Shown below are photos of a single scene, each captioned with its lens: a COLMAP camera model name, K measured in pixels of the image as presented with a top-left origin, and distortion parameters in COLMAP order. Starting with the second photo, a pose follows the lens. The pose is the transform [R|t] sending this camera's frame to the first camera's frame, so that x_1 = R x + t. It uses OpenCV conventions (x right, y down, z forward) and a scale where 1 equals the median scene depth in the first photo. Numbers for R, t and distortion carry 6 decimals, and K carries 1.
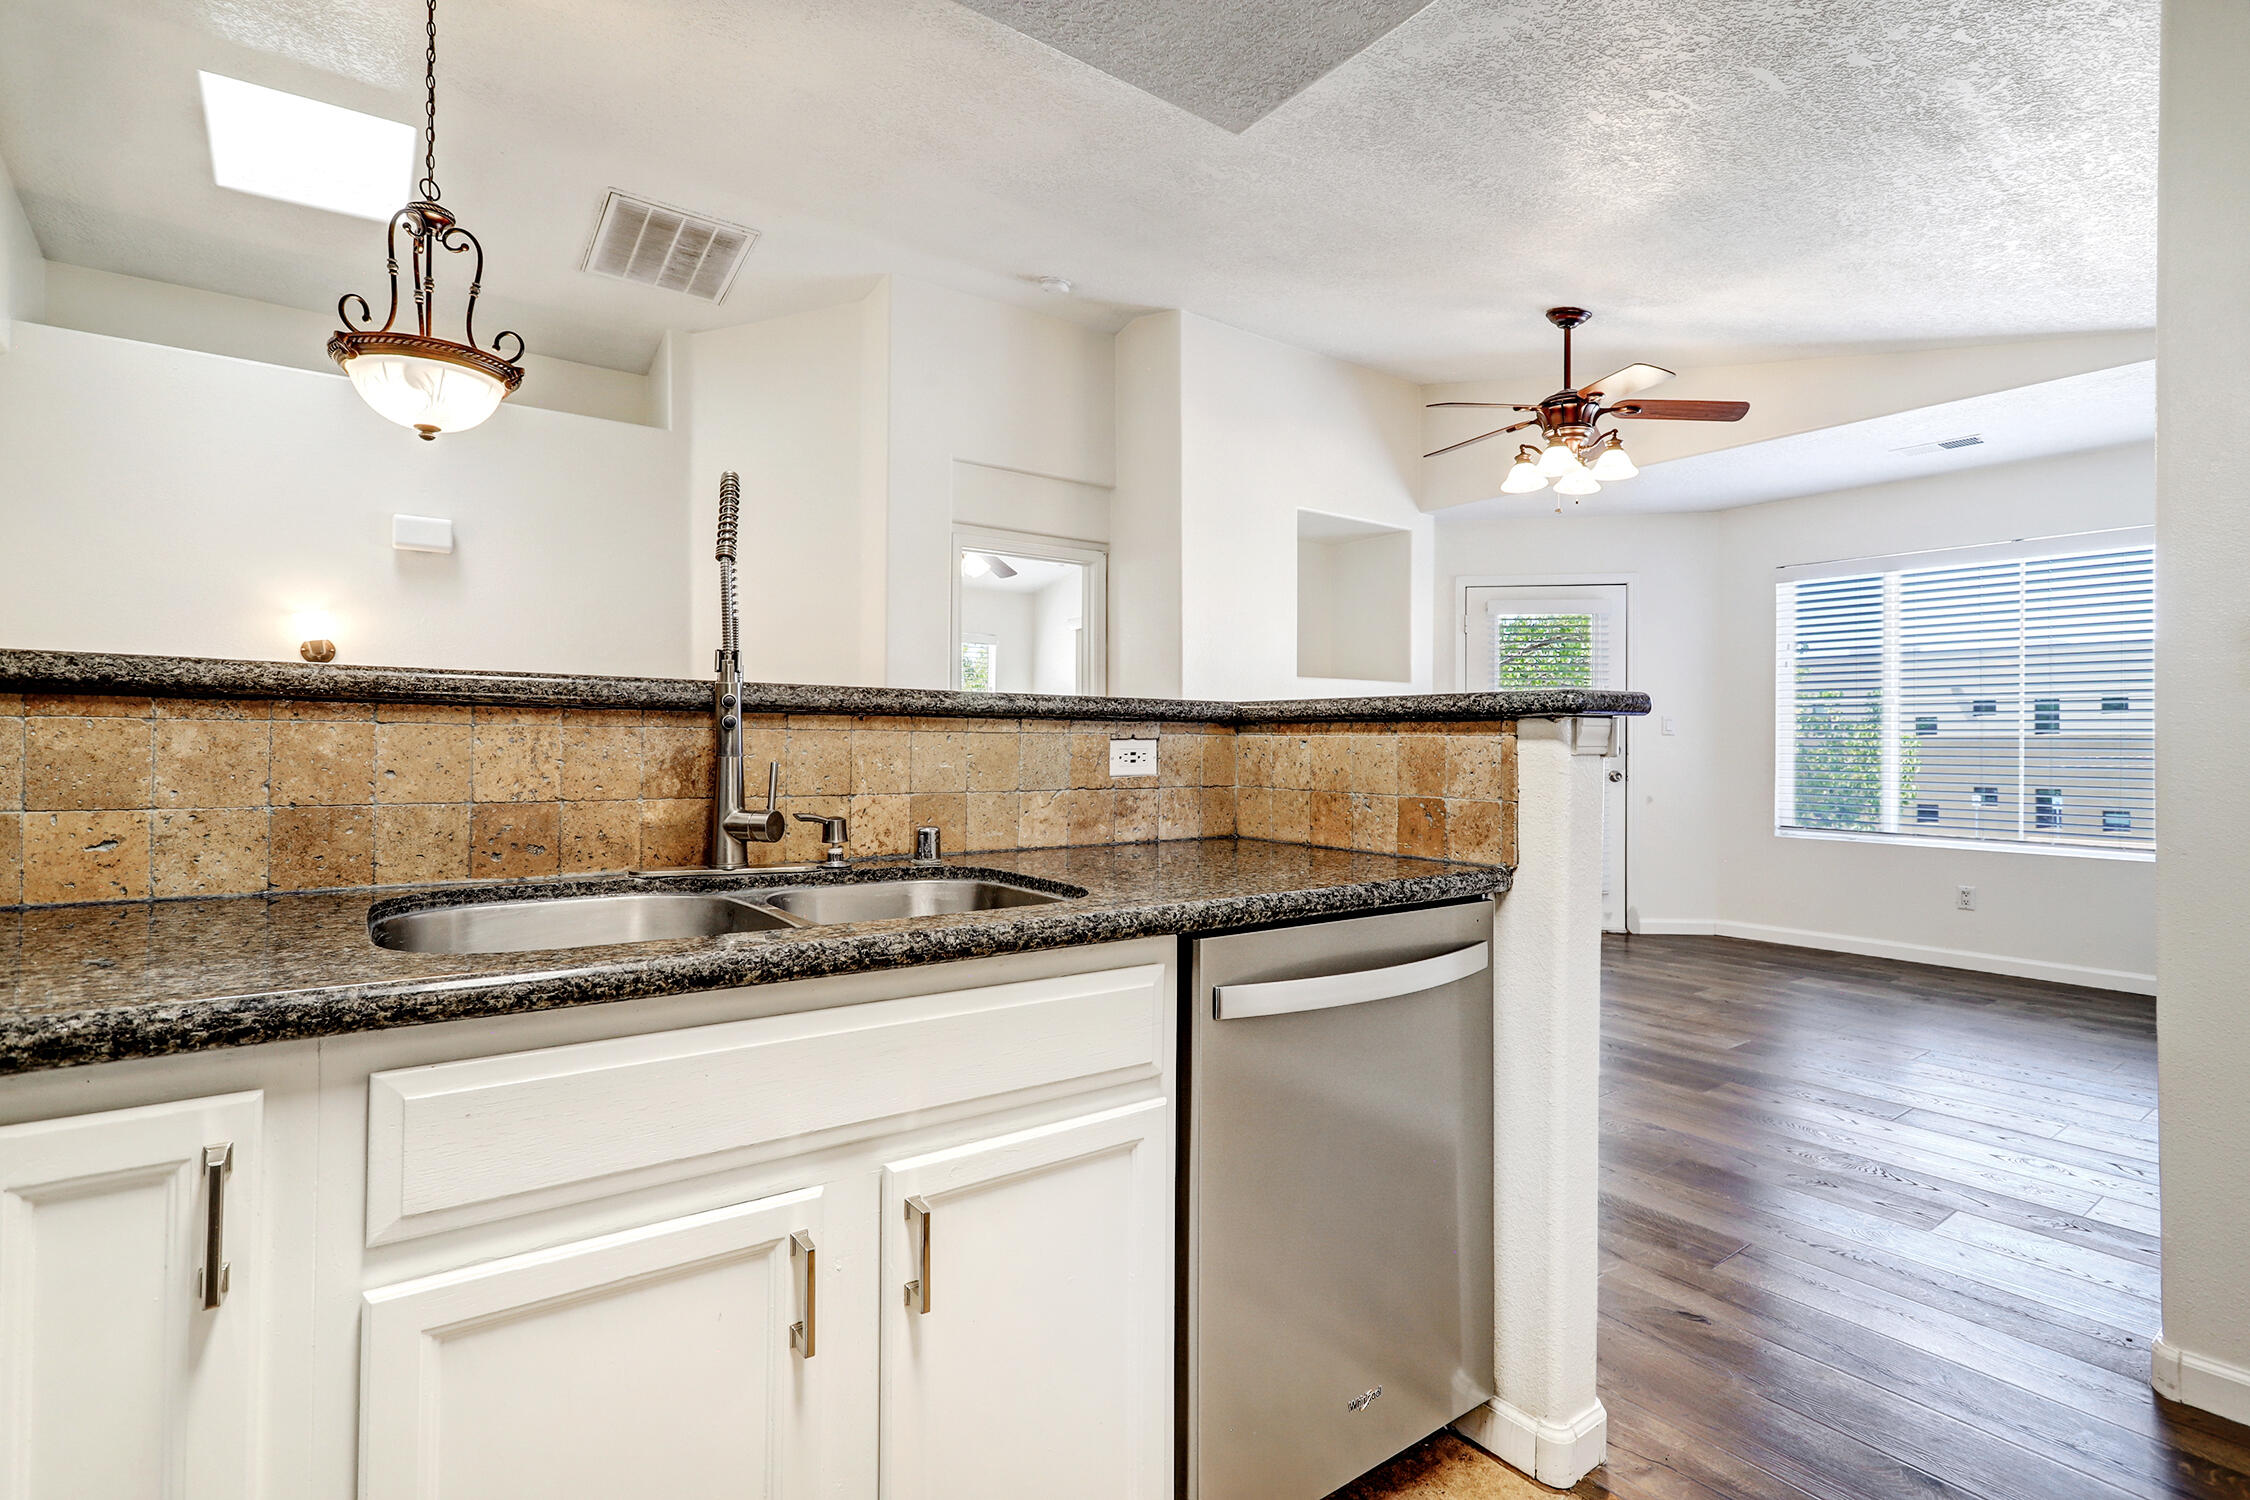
lens RADIAL K [[1072.0, 0, 1115.1], [0, 1072.0, 734.7], [0, 0, 1]] dist [0.006512, 0.000492]
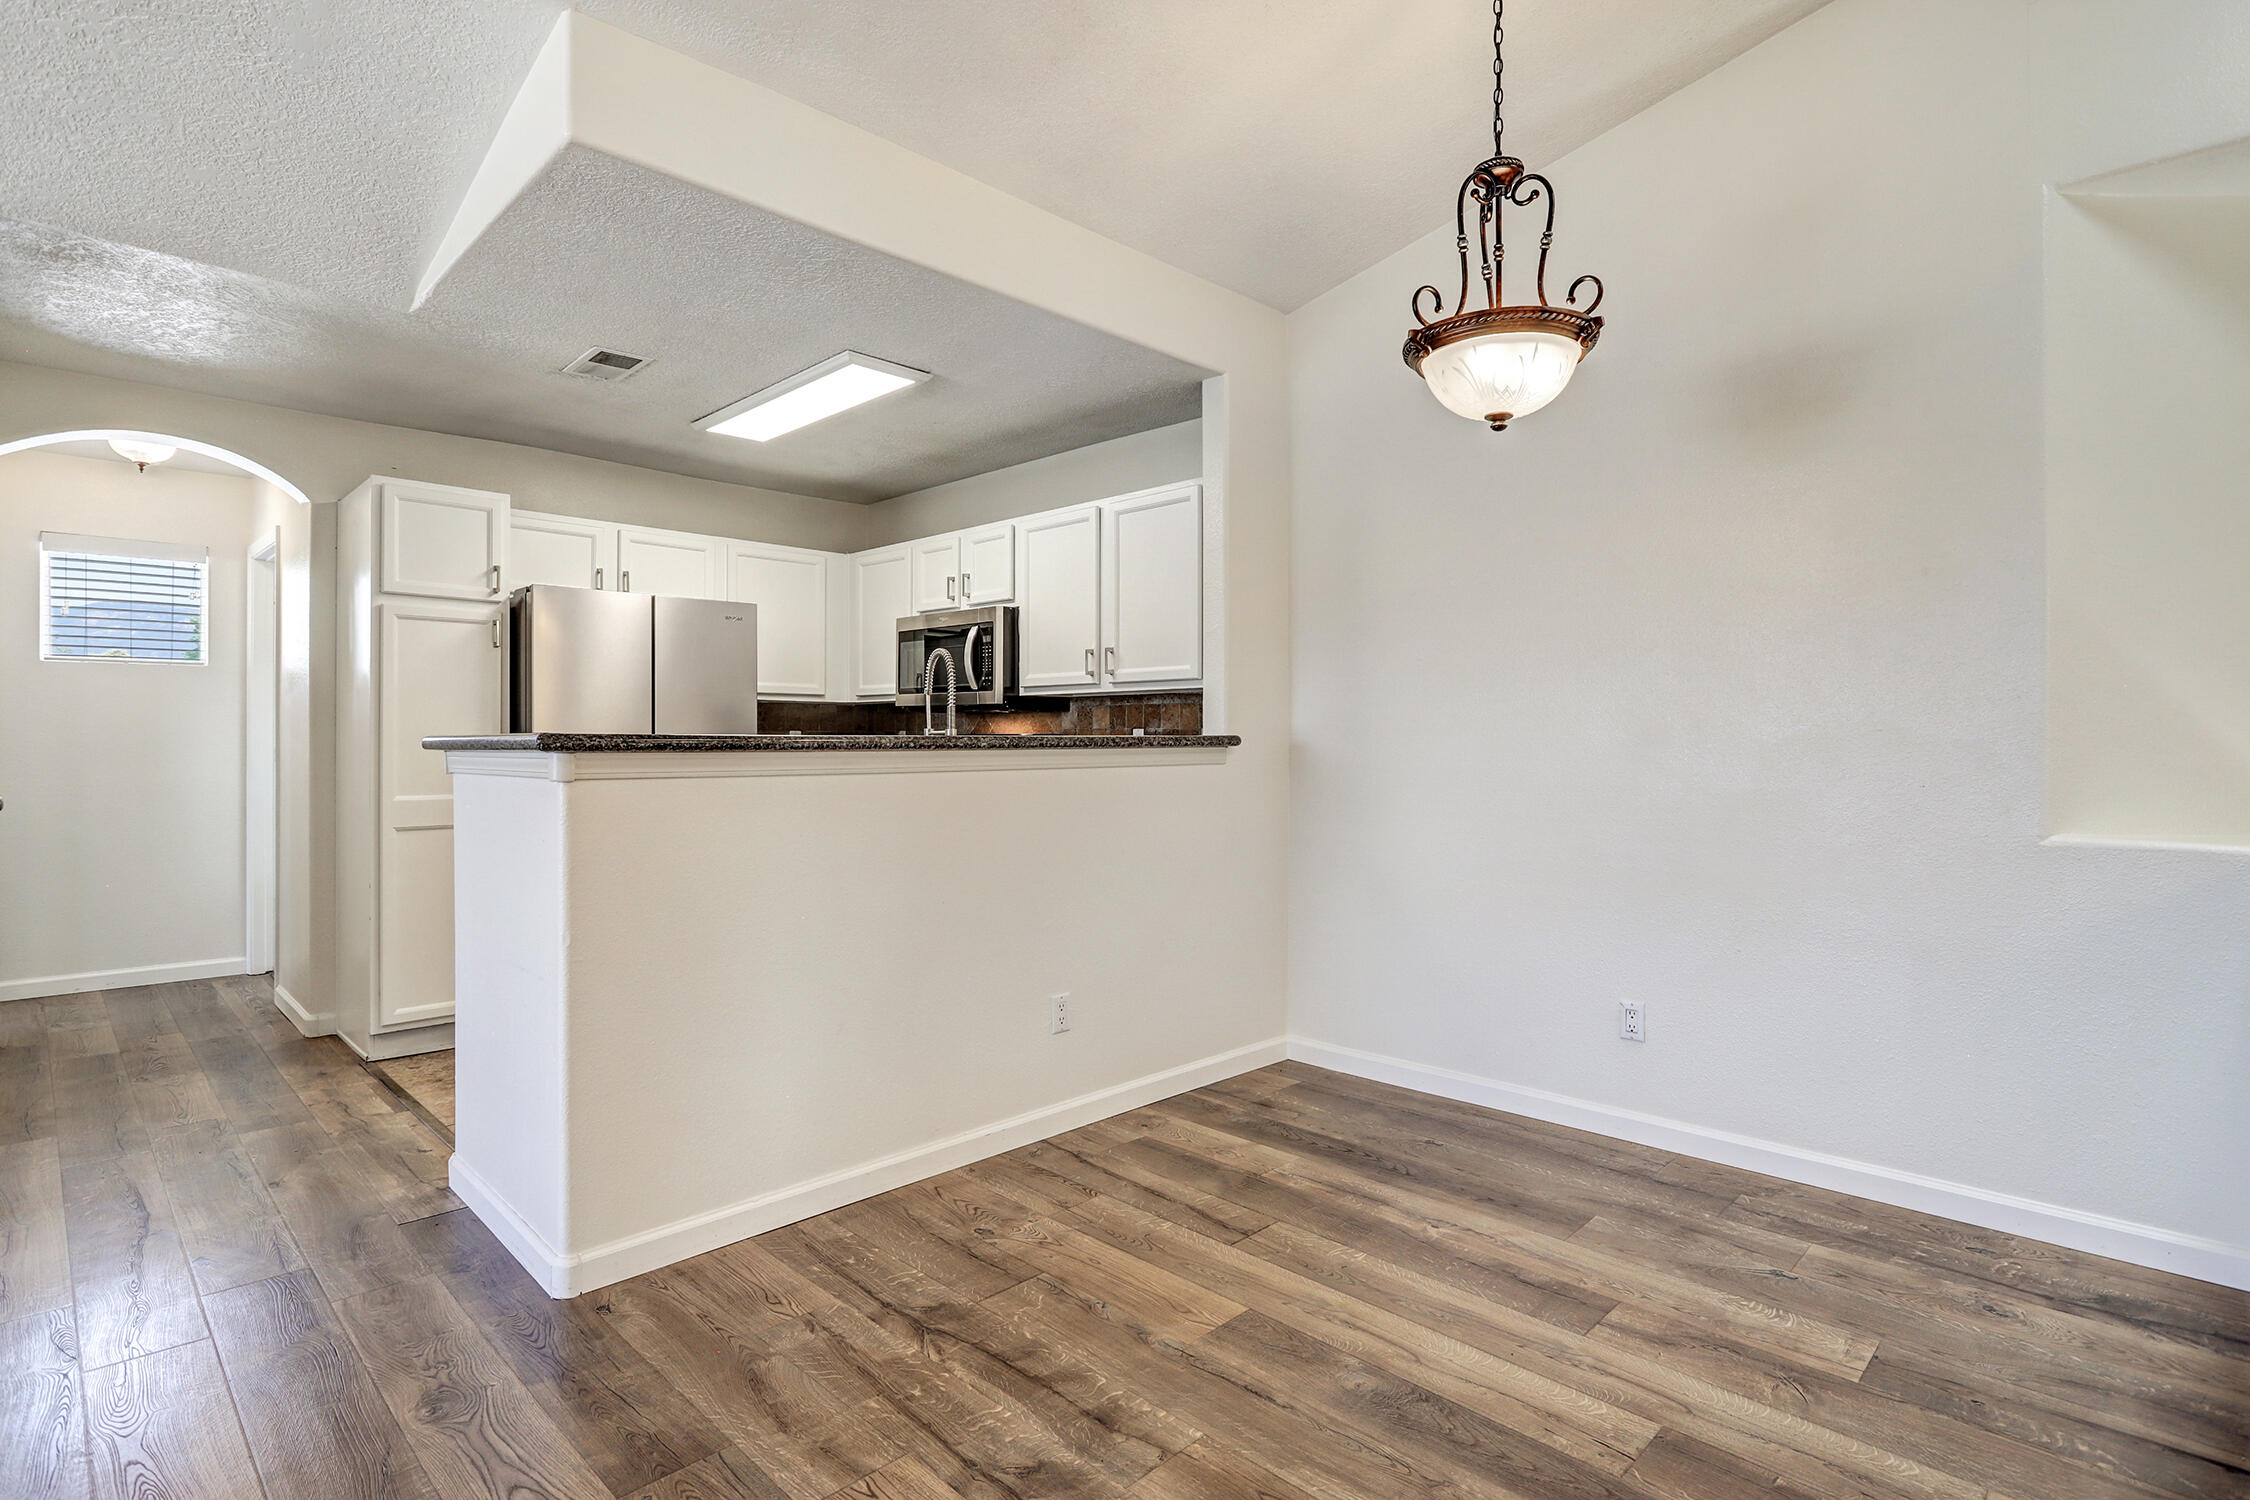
lens RADIAL K [[1110.1, 0, 1126.9], [0, 1110.1, 740.6], [0, 0, 1]] dist [-0.003190, 0.001061]
pose [[-0.988592, -0.006915, -0.150461, -0.124414], [-0.004842, 0.999888, -0.014139, -0.005294], [0.150542, -0.013249, -0.988515, 1.095748]]
